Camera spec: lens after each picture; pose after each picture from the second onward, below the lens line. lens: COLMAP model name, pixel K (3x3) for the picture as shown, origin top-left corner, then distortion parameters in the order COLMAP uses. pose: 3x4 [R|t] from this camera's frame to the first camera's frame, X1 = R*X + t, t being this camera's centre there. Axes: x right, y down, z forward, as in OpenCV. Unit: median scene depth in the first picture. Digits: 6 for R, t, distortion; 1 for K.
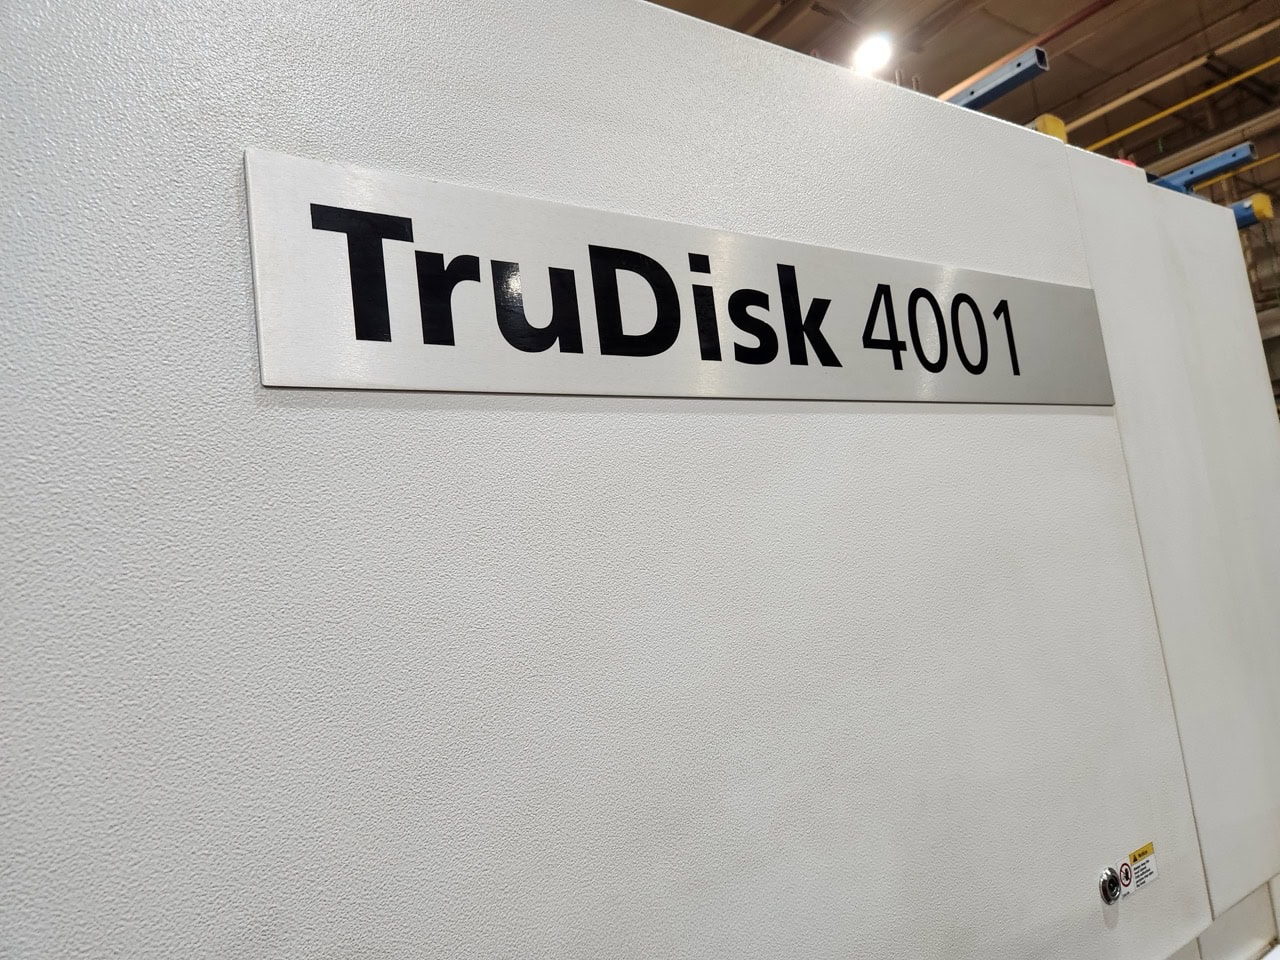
lens RADIAL K [[879.3, 0, 634.9], [0, 879.3, 467.8], [0, 0, 1]] dist [0.103416, -0.083095]
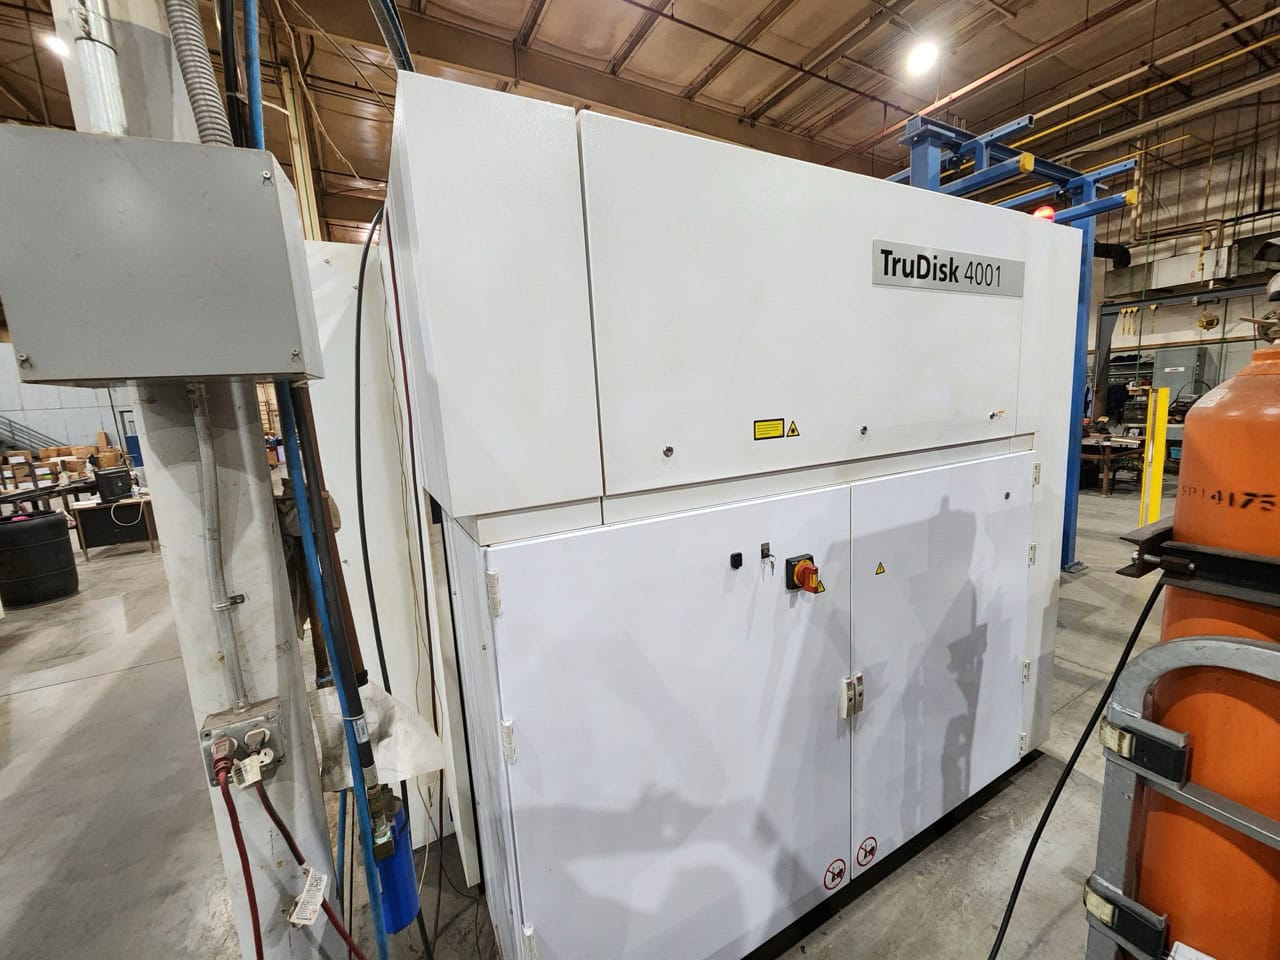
lens RADIAL K [[516.6, 0, 659.5], [0, 516.6, 478.2], [0, 0, 1]] dist [0.002637, -0.000488]
pose [[0.992894, 0.086362, -0.081877, -0.949090], [-0.059851, 0.957048, 0.283686, 0.172550], [0.102860, -0.276770, 0.955415, -1.860522]]
